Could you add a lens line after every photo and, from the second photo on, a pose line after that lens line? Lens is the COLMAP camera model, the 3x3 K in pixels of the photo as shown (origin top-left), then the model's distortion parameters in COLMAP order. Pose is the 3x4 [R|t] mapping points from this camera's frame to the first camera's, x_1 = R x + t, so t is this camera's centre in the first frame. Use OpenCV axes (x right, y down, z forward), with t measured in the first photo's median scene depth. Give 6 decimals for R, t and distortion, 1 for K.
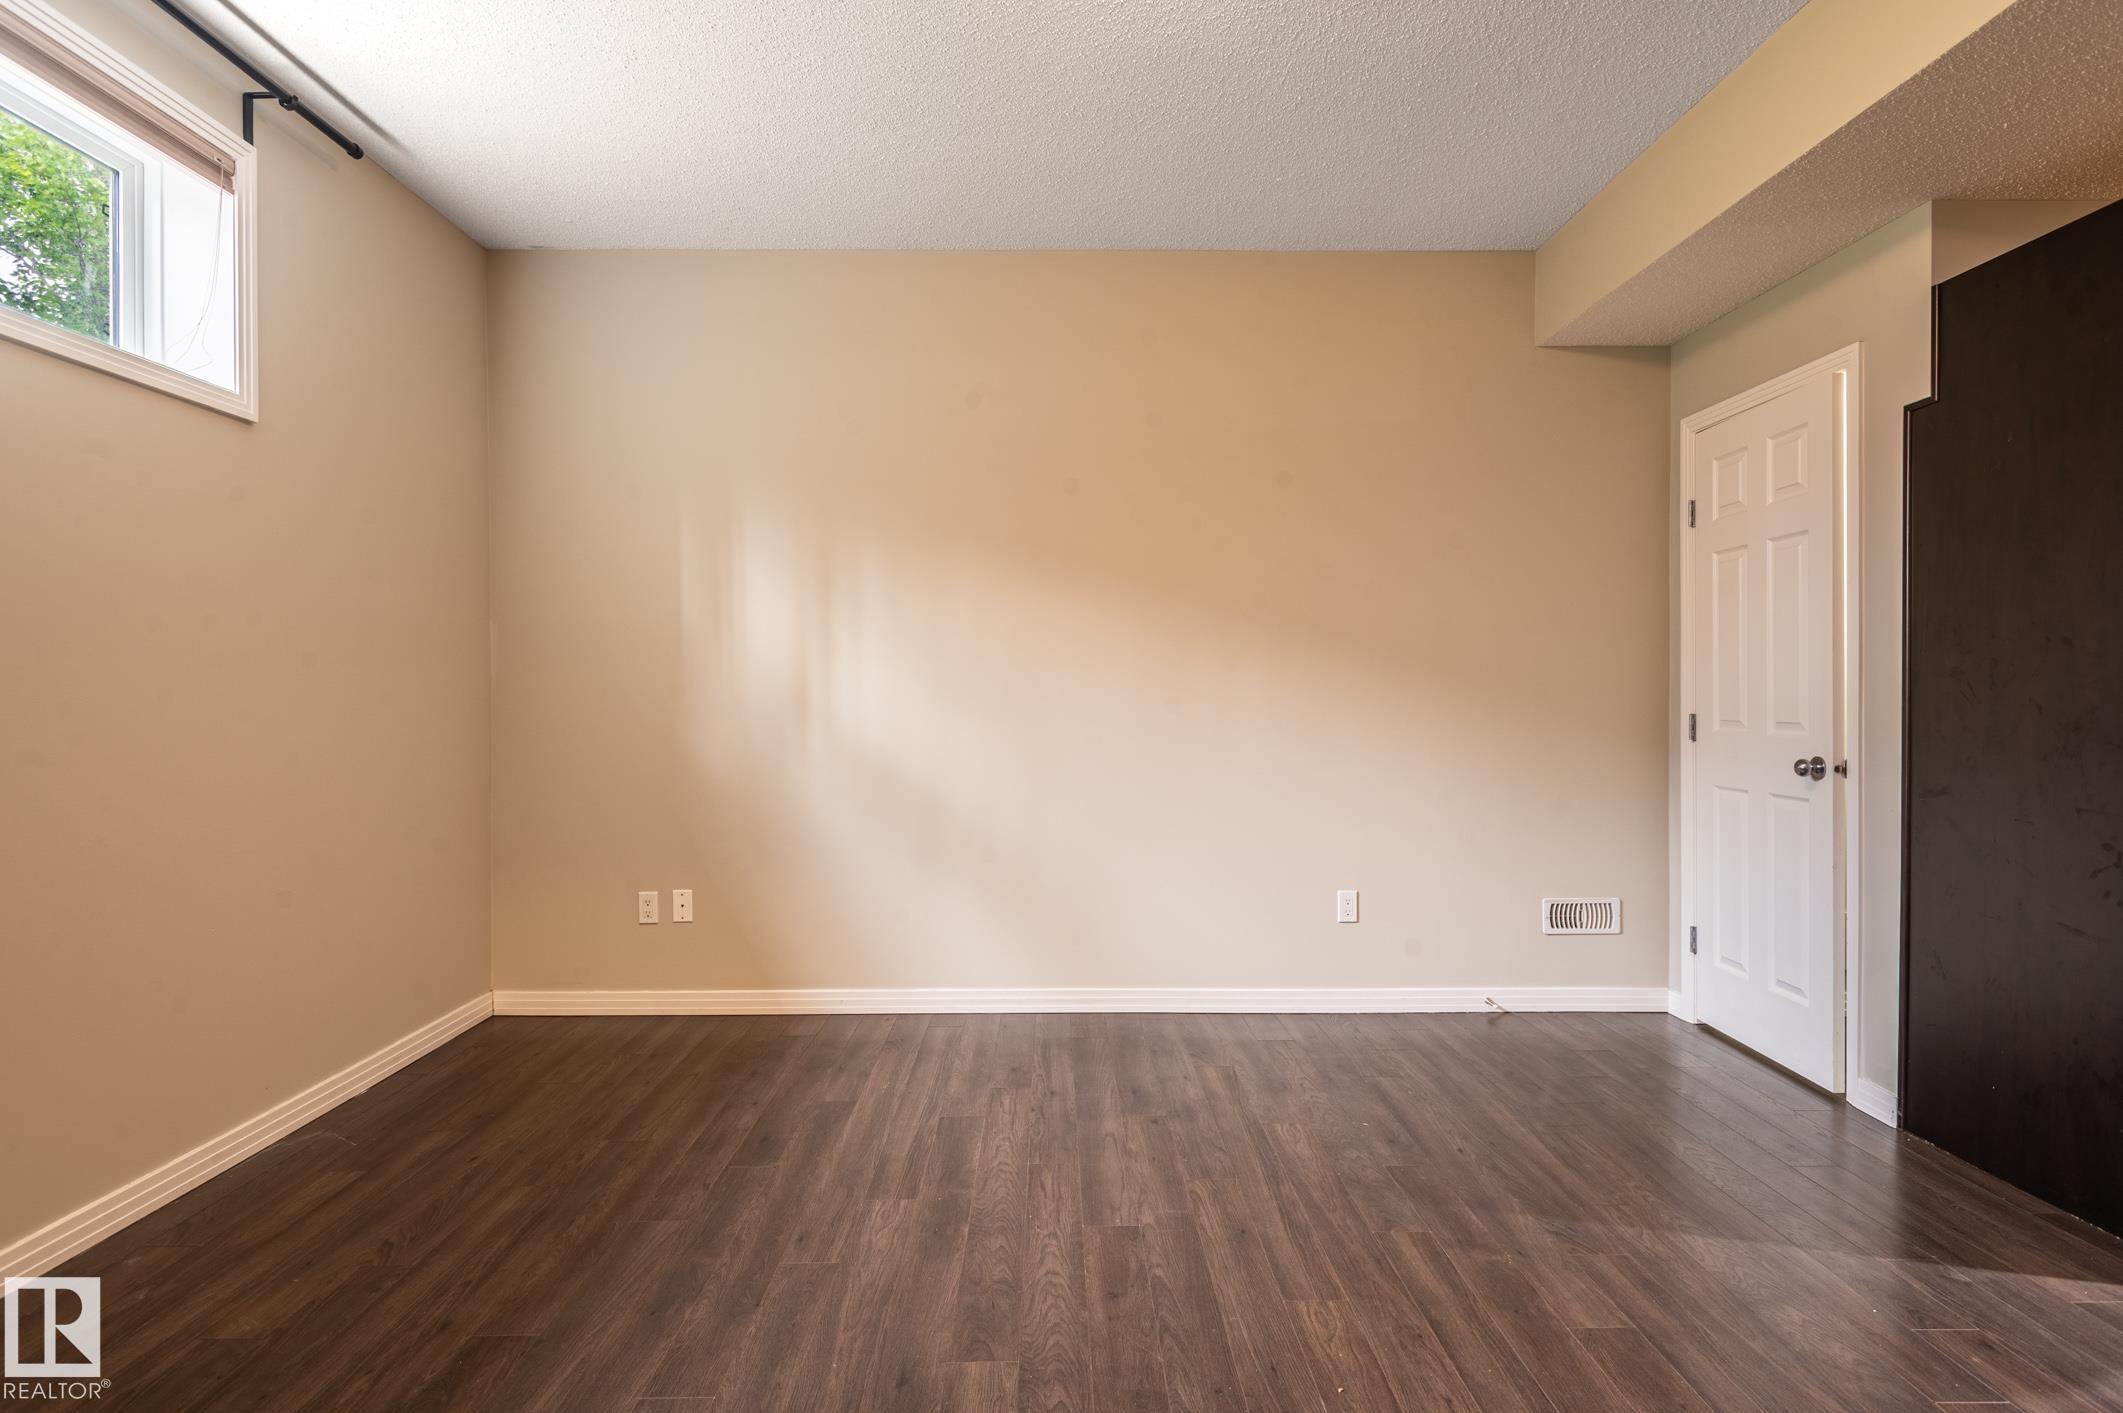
lens RADIAL K [[1081.9, 0, 1063.0], [0, 1081.9, 701.6], [0, 0, 1]] dist [0.002816, -0.000488]
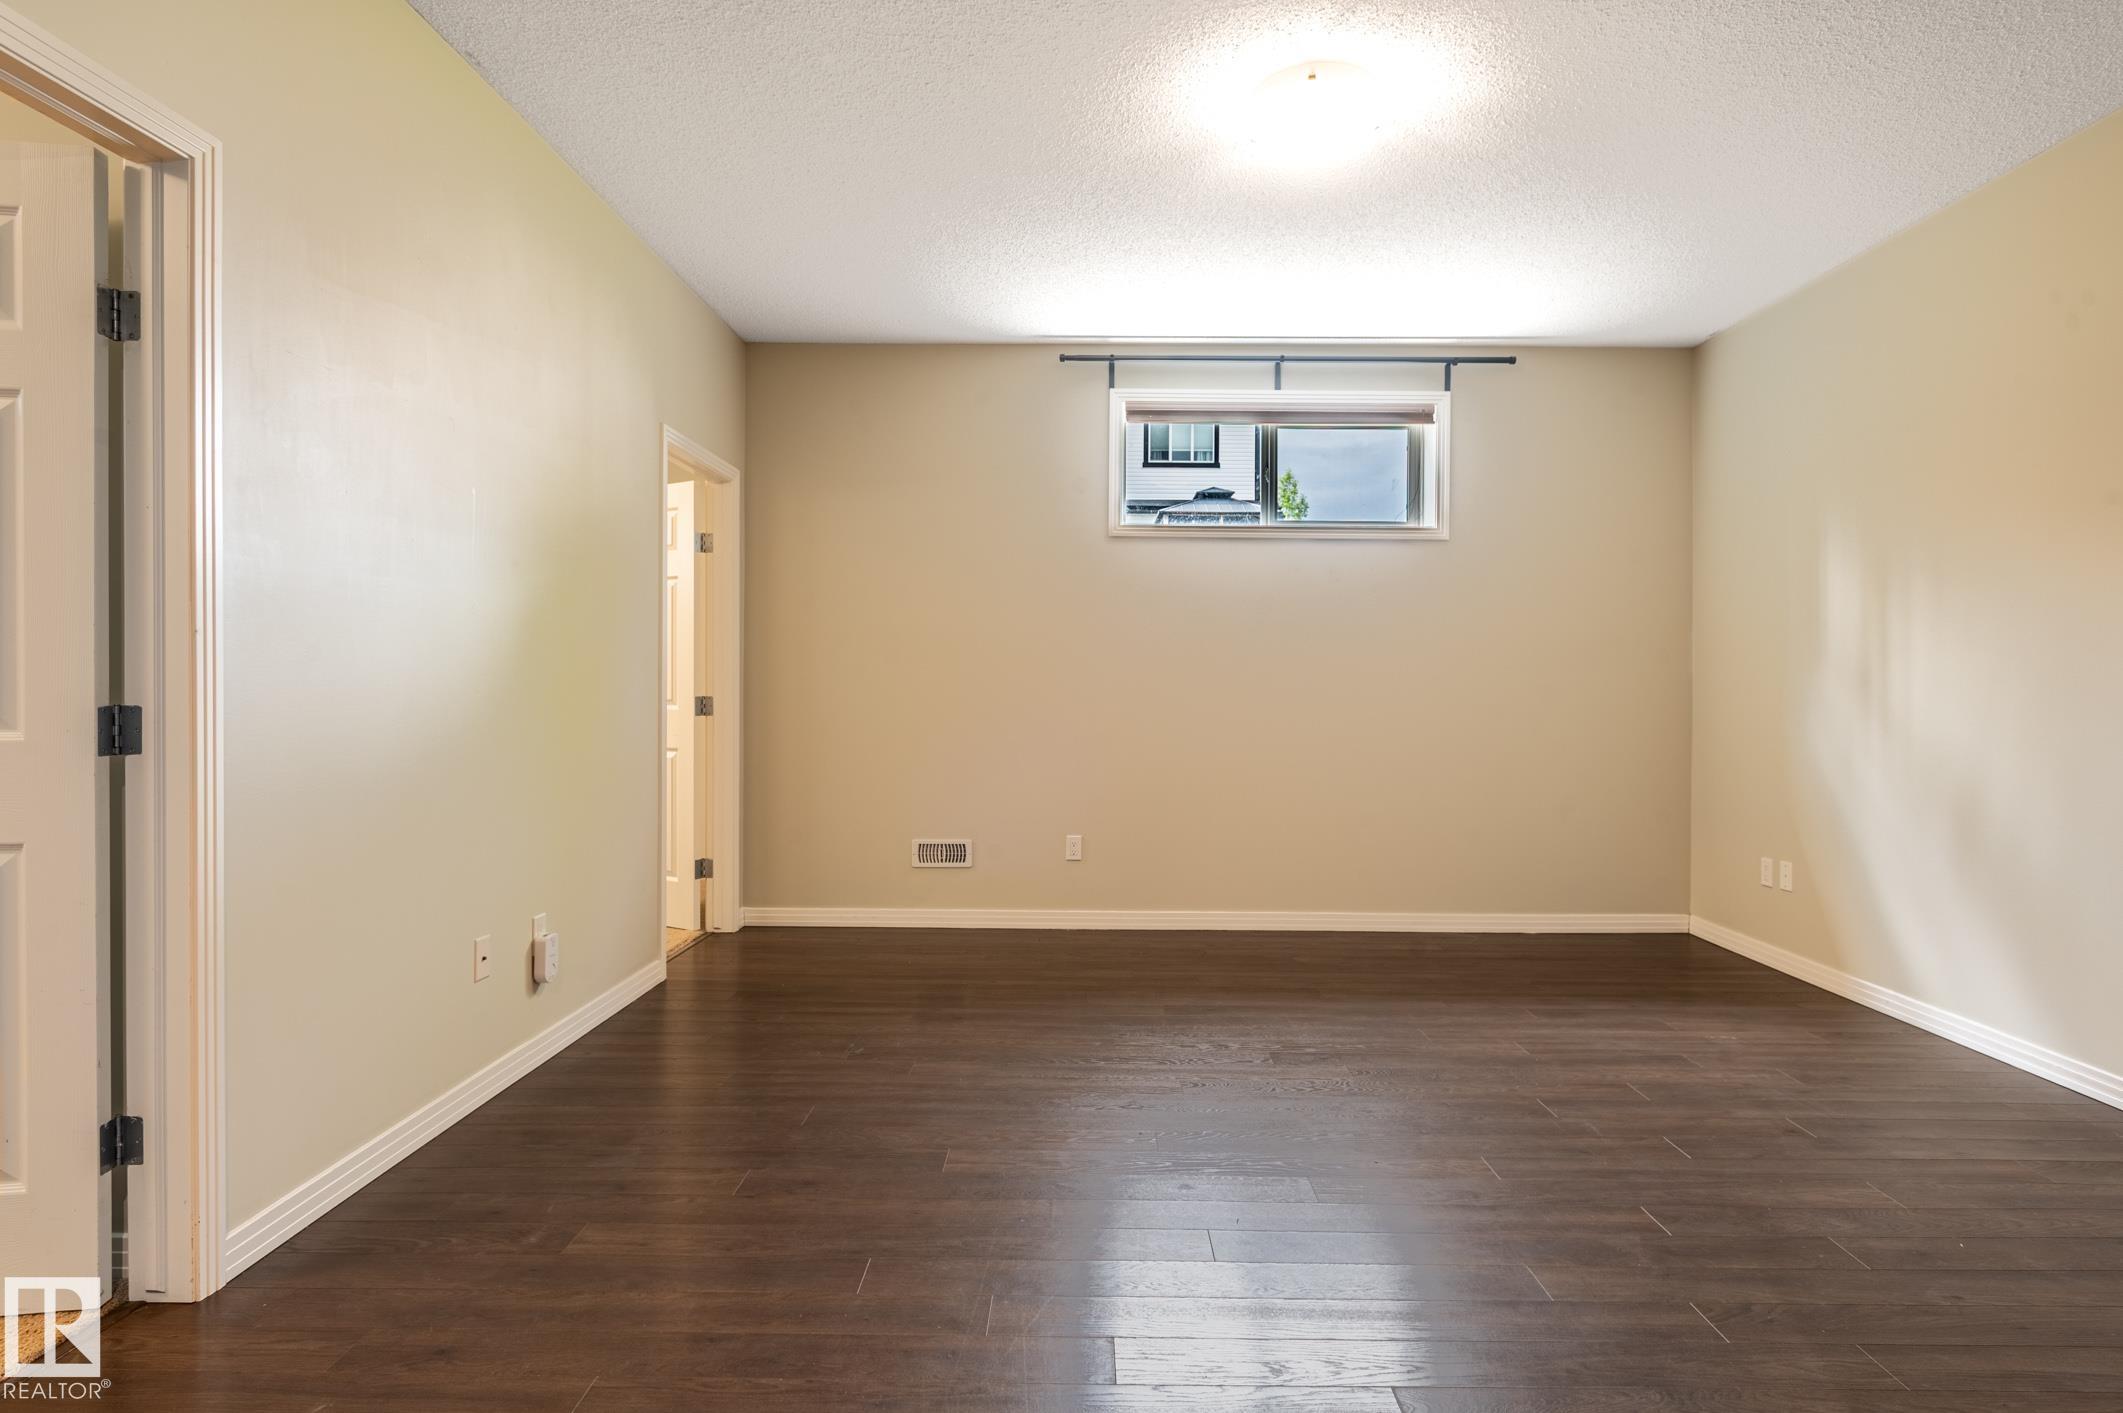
lens RADIAL K [[1081.9, 0, 1063.0], [0, 1081.9, 701.6], [0, 0, 1]] dist [0.002816, -0.000488]
pose [[-0.035795, 0.013816, -0.999264, 1.094186], [-0.009768, 0.999852, 0.014175, -0.001644], [0.999311, 0.010269, -0.035655, 0.392629]]
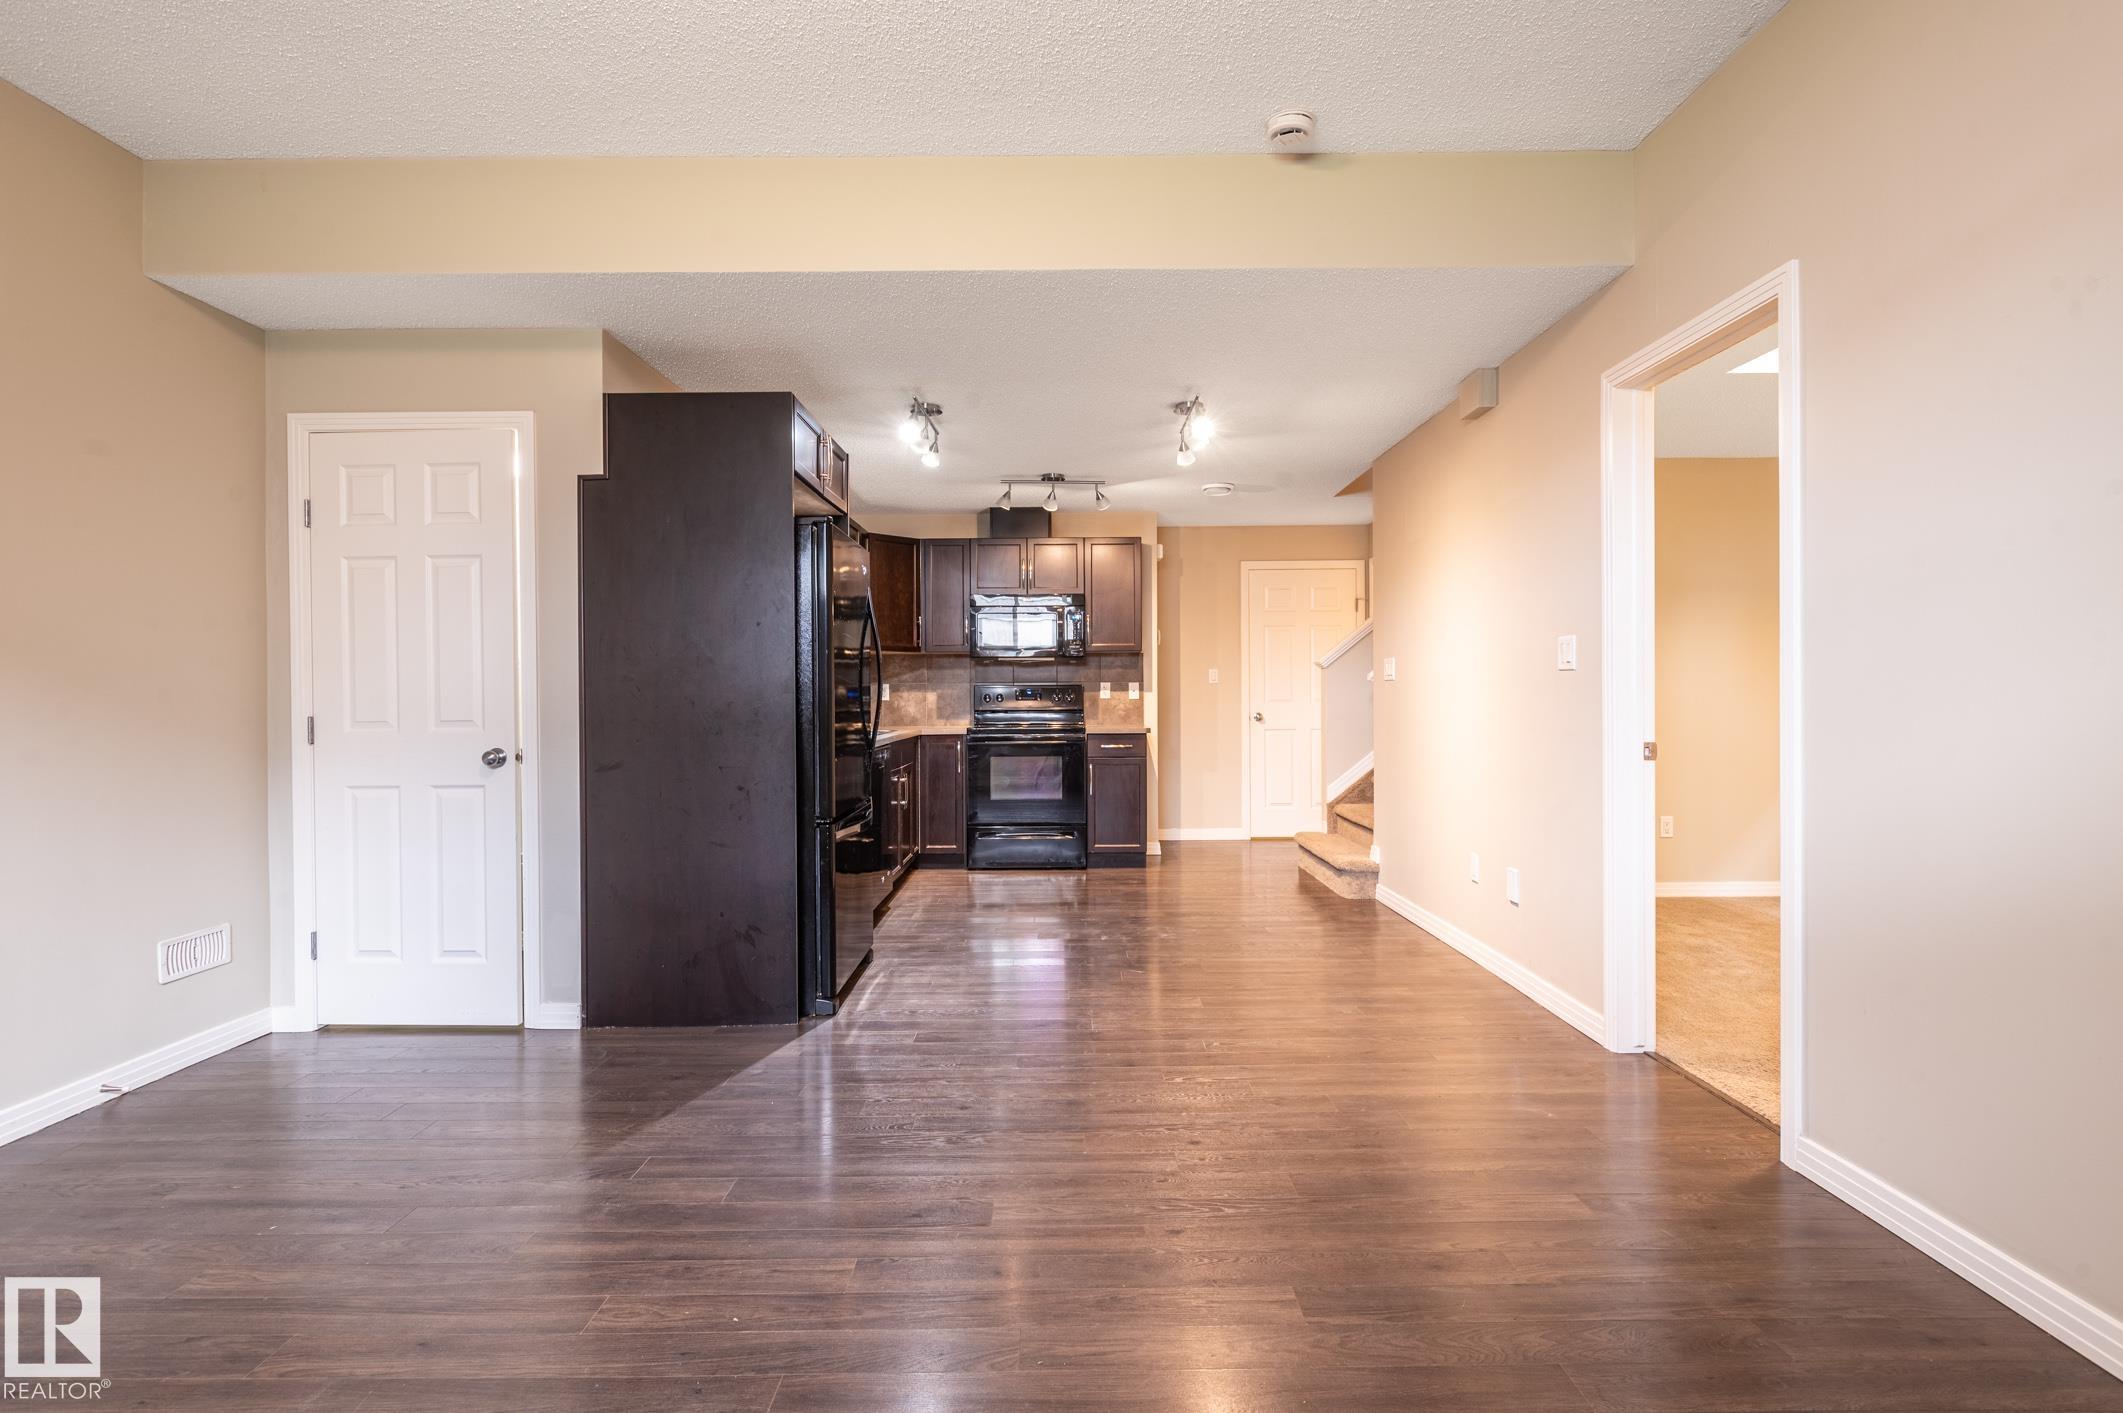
lens RADIAL K [[1081.9, 0, 1063.0], [0, 1081.9, 701.6], [0, 0, 1]] dist [0.002816, -0.000488]
pose [[0.012554, -0.004680, 0.999910, -0.533663], [0.011809, 0.999920, 0.004532, 0.001893], [-0.999851, 0.011751, 0.012608, 0.407471]]
